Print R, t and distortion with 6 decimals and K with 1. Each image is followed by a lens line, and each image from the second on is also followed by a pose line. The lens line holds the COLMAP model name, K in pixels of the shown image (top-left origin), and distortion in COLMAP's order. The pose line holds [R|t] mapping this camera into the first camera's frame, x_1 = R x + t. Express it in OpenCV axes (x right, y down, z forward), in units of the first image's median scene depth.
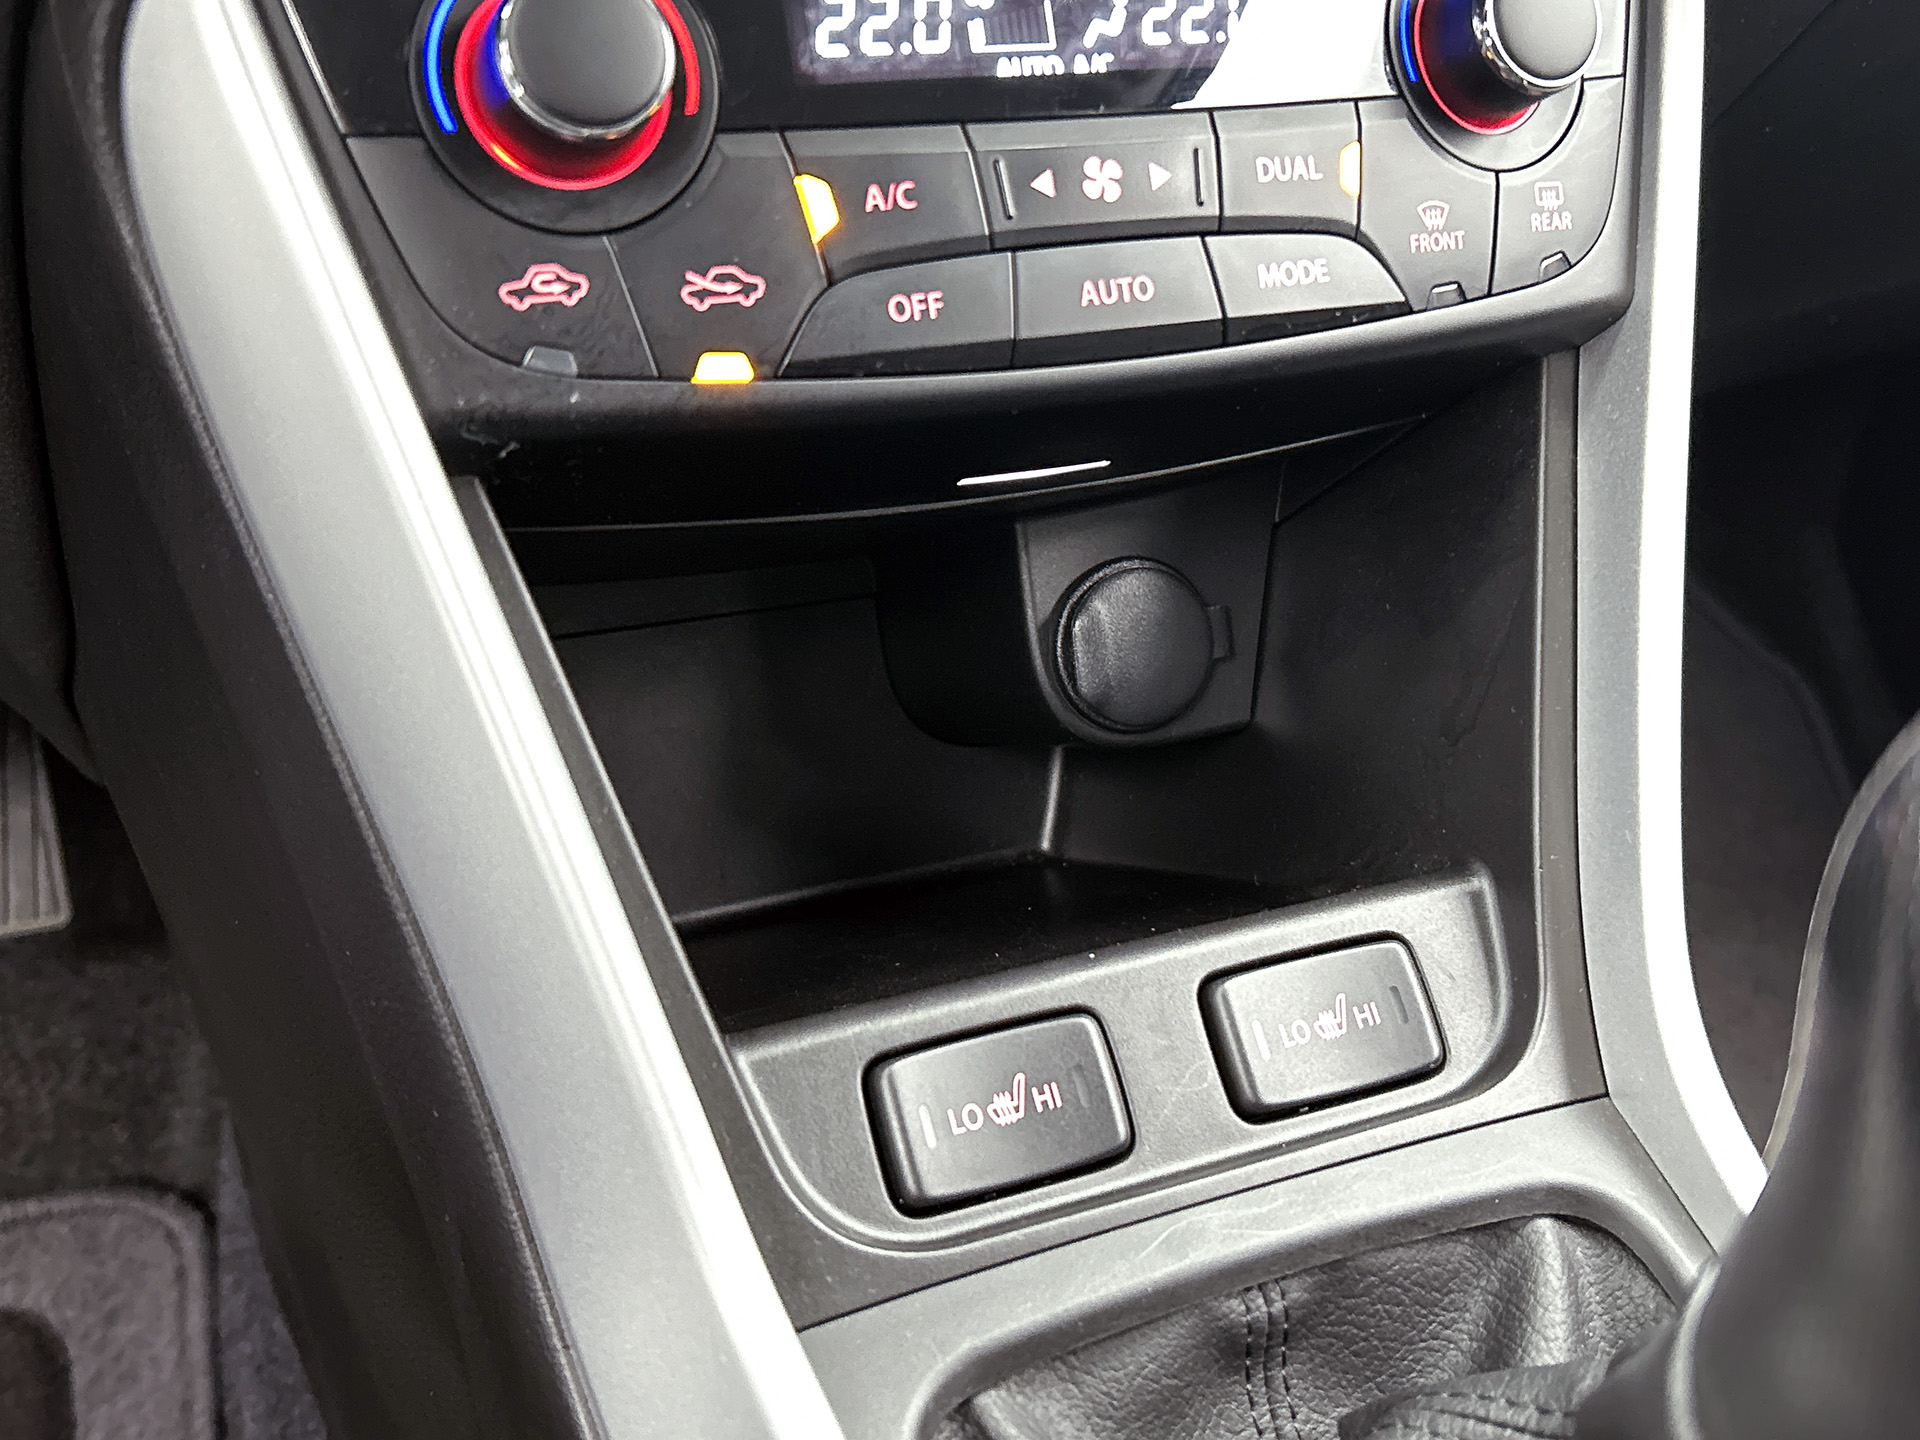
lens RADIAL K [[1913.5, 0, 960.0], [0, 1913.5, 720.0], [0, 0, 1]] dist [0.091041, -0.288369]
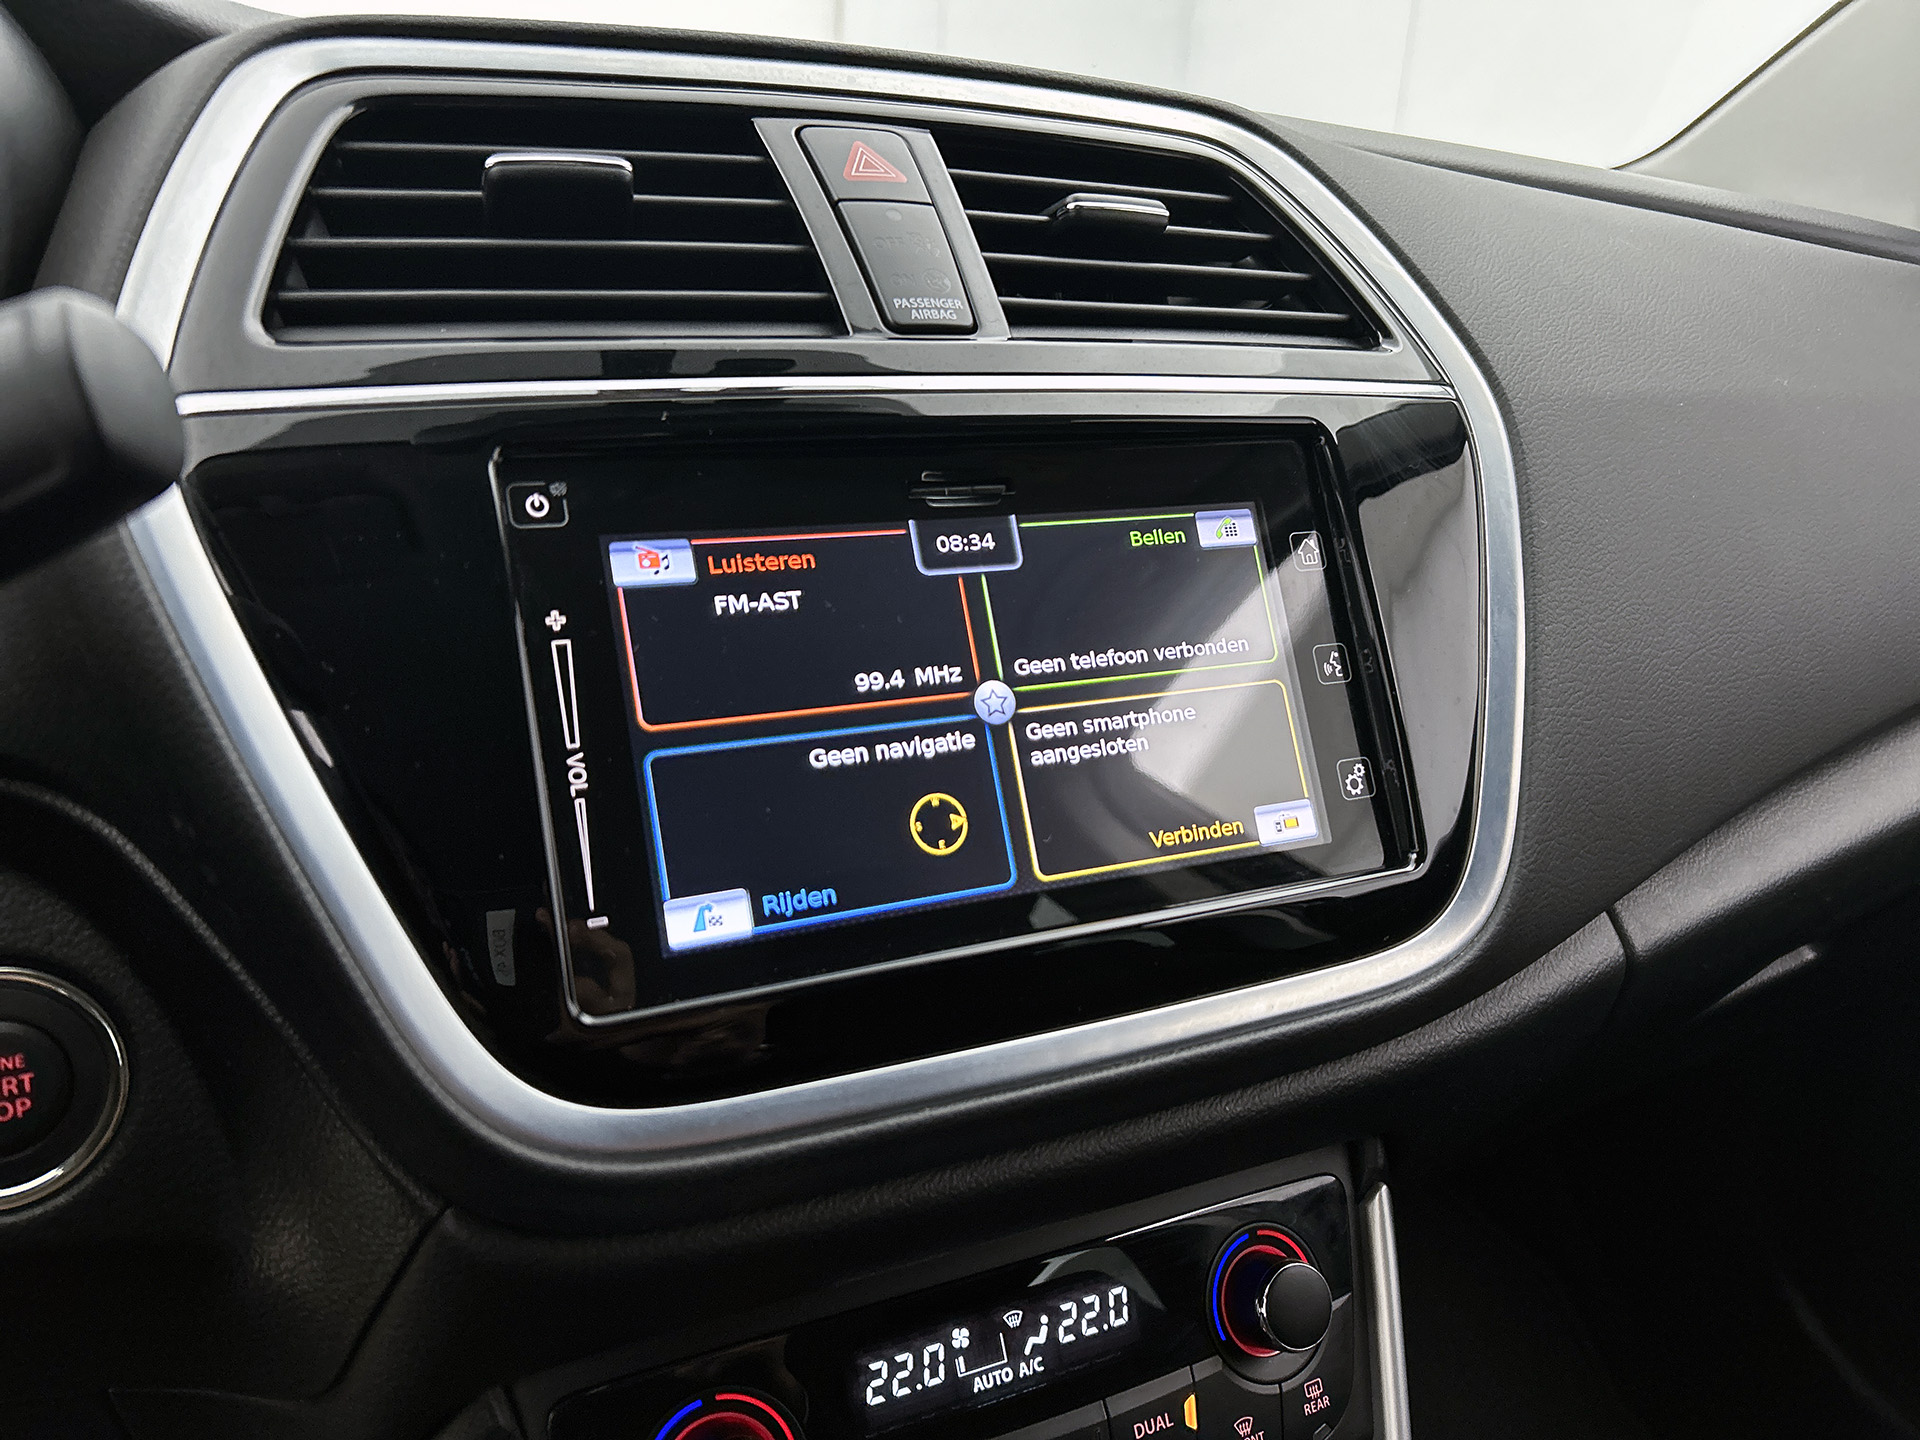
lens RADIAL K [[1462.1, 0, 957.3], [0, 1462.1, 726.7], [0, 0, 1]] dist [-0.008138, 0.006035]
pose [[0.998432, -0.044385, 0.034112, -0.012452], [0.051504, 0.967104, -0.249113, -0.570976], [-0.021933, 0.250479, 0.967873, -0.355777]]
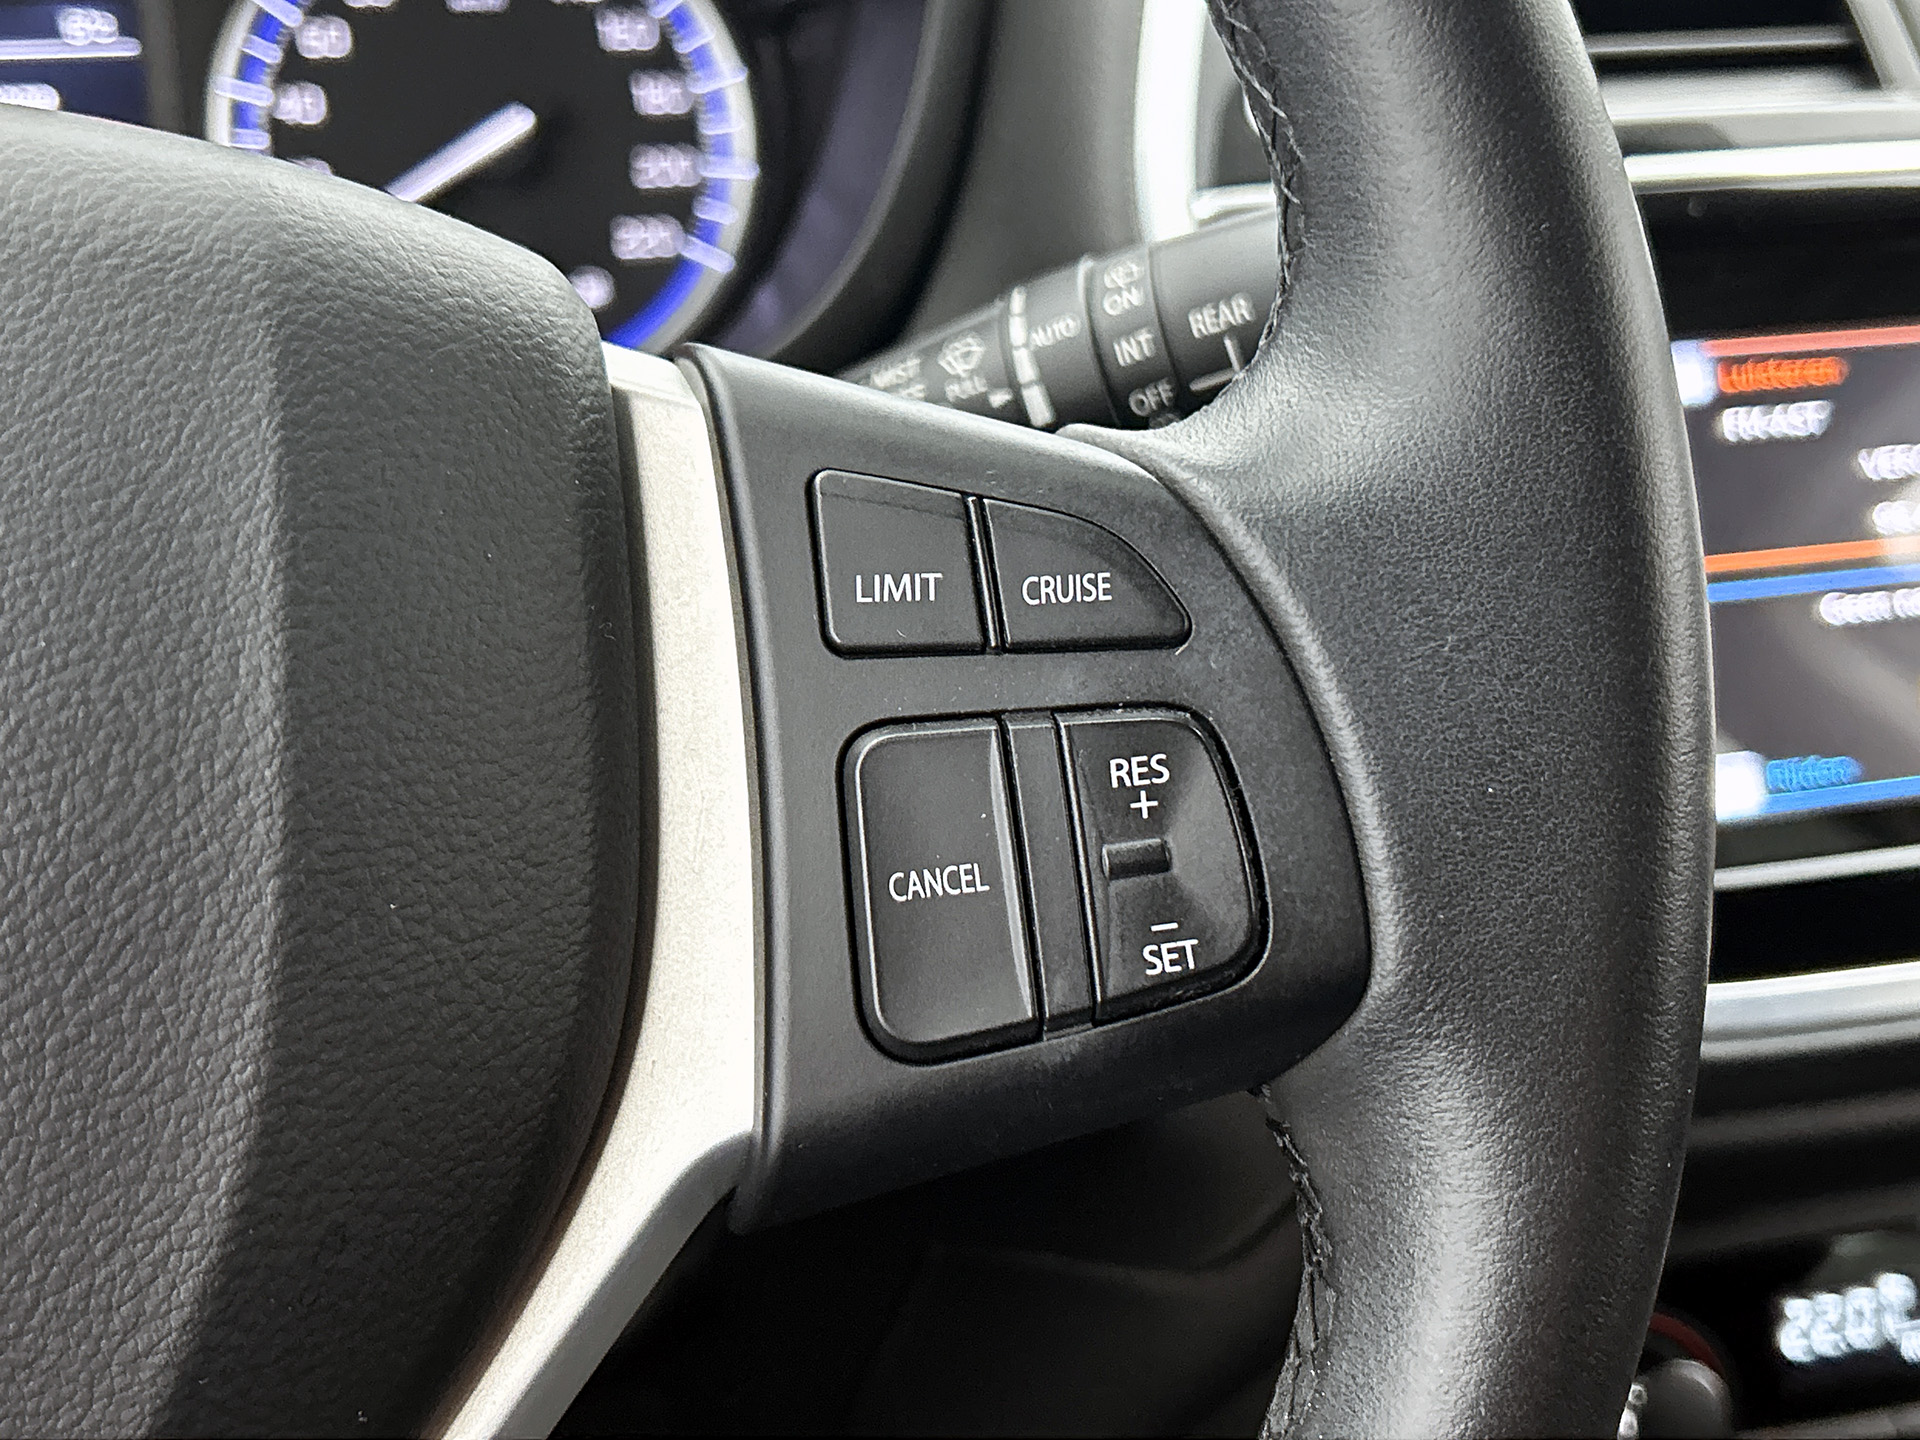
lens RADIAL K [[2387.7, 0, 952.3], [0, 2387.7, 726.2], [0, 0, 1]] dist [0.234379, -0.793363]
pose [[0.987063, 0.011208, -0.159942, -0.386320], [-0.032754, 0.990612, -0.132721, -0.525835], [0.156953, 0.136242, 0.978164, -0.888518]]
